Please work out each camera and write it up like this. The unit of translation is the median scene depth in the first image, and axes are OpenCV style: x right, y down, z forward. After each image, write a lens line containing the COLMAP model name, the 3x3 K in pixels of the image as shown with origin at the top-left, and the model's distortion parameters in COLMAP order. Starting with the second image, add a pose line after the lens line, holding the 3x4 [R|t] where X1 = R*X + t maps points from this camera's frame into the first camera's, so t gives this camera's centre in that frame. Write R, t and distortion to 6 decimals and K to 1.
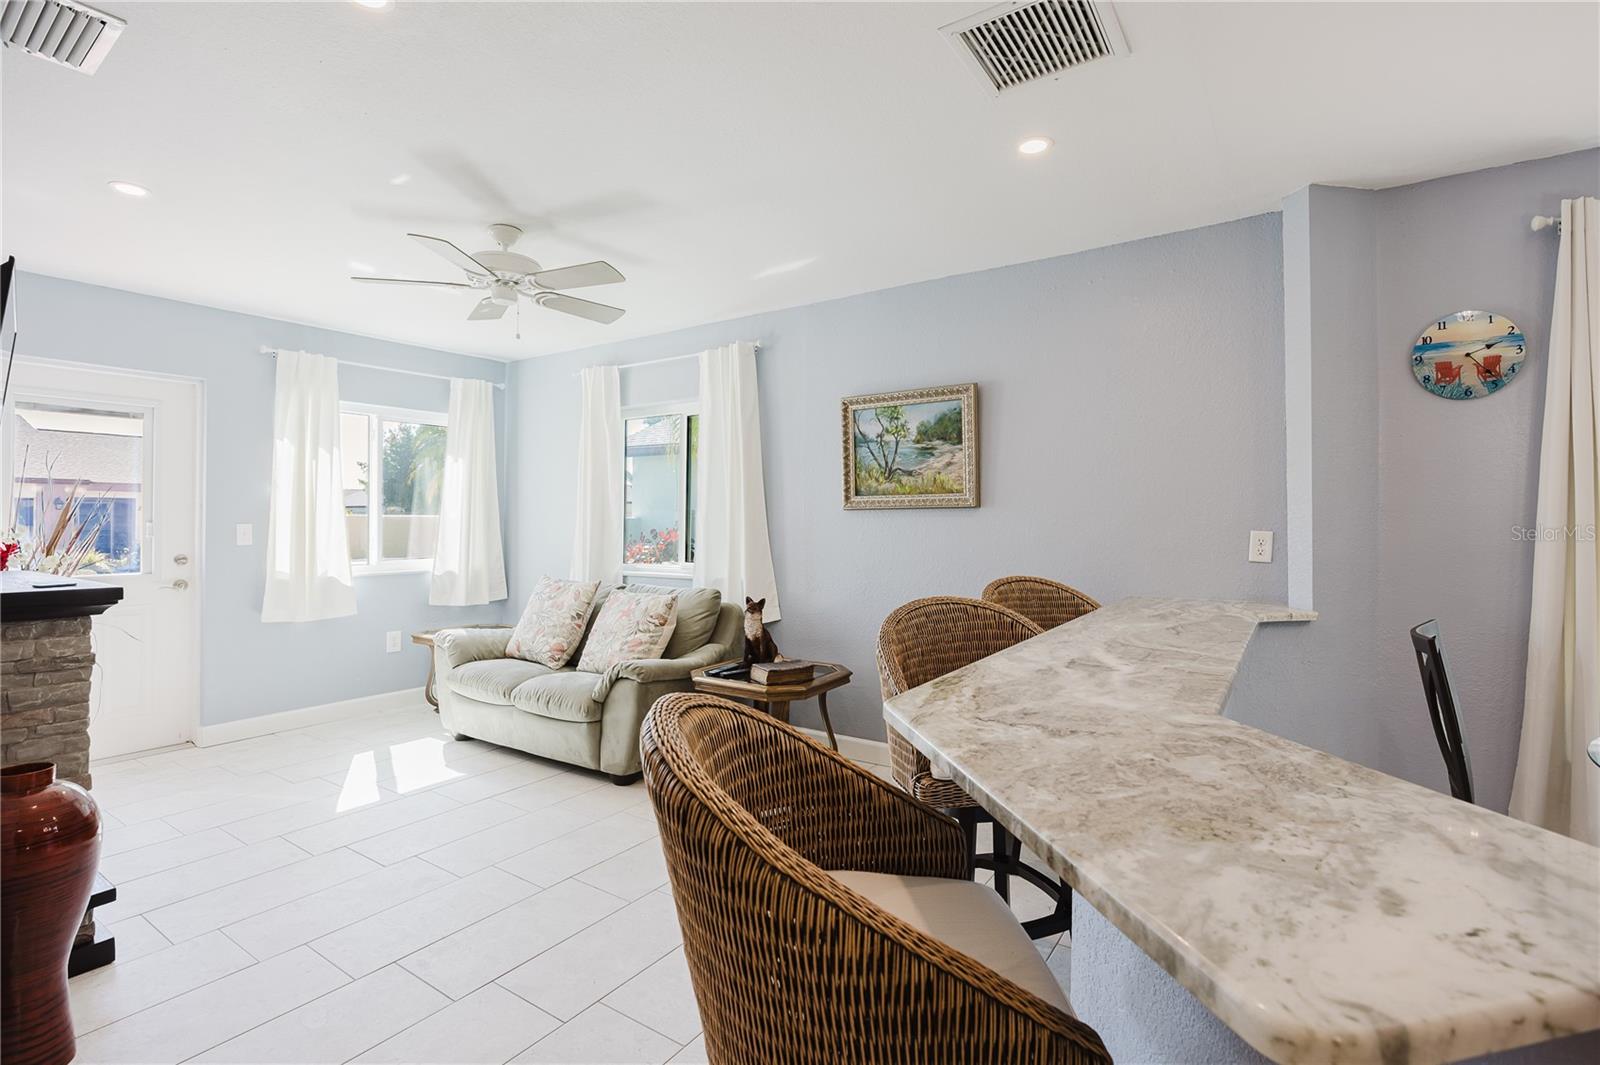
lens RADIAL K [[736.7, 0, 794.4], [0, 736.7, 525.2], [0, 0, 1]] dist [-0.021763, -0.000146]
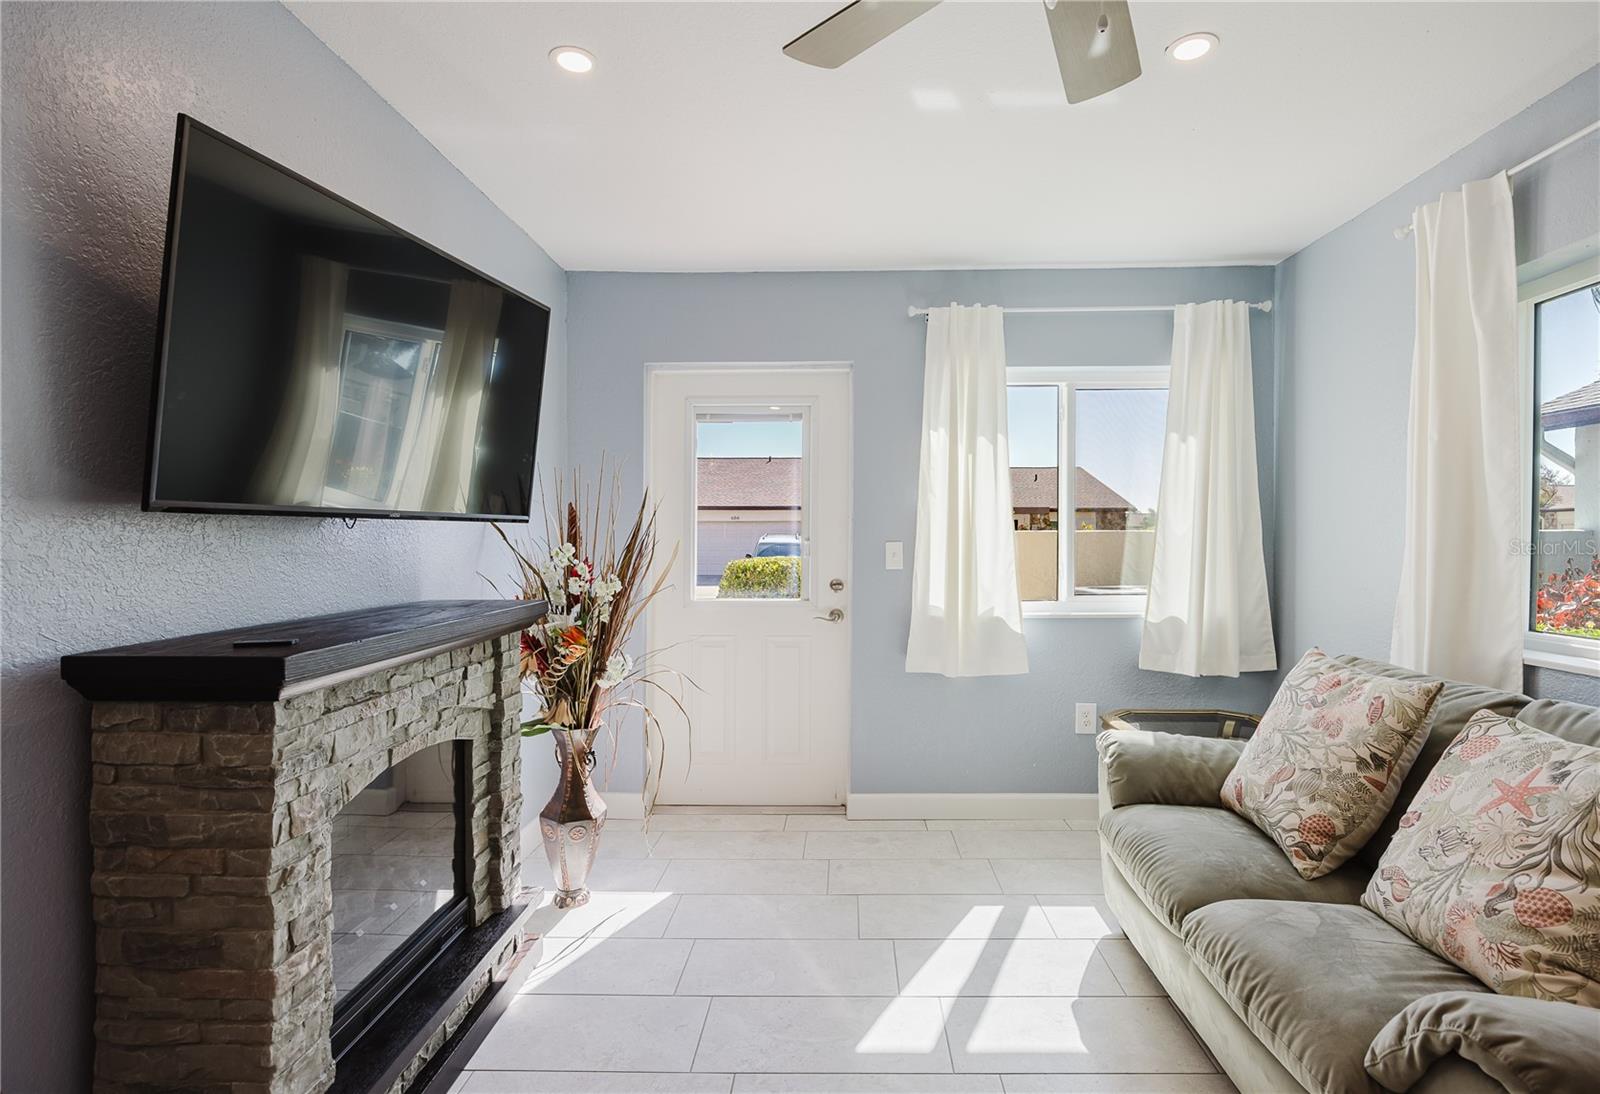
lens RADIAL K [[785.8, 0, 845.0], [0, 785.8, 543.1], [0, 0, 1]] dist [-0.010810, 0.001168]
pose [[0.560178, 0.000391, -0.828372, -0.091898], [-0.000681, 1.000000, 0.000011, -0.000910], [0.828372, 0.000558, 0.560178, 0.485967]]
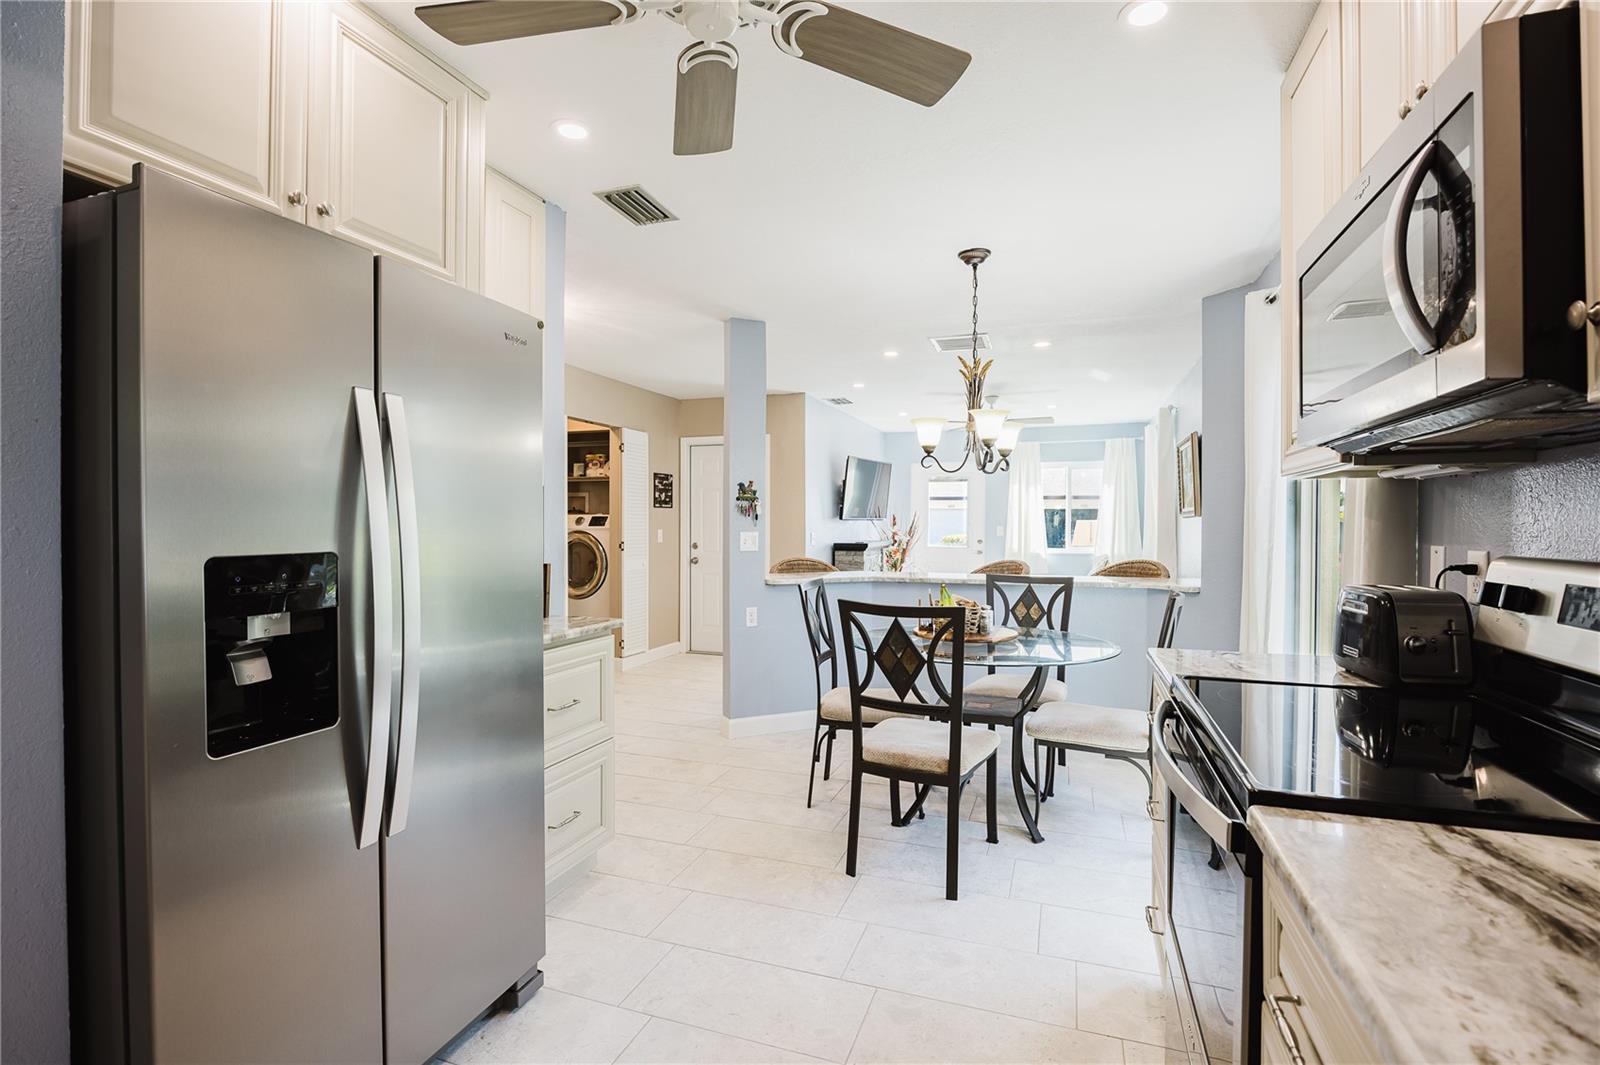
lens RADIAL K [[736.7, 0, 804.7], [0, 736.7, 532.8], [0, 0, 1]] dist [-0.021763, -0.000146]
pose [[0.246785, 0.012288, -0.968992, 1.210446], [-0.005008, 0.999922, 0.011405, -0.003711], [0.969057, 0.002038, 0.246828, -0.099249]]
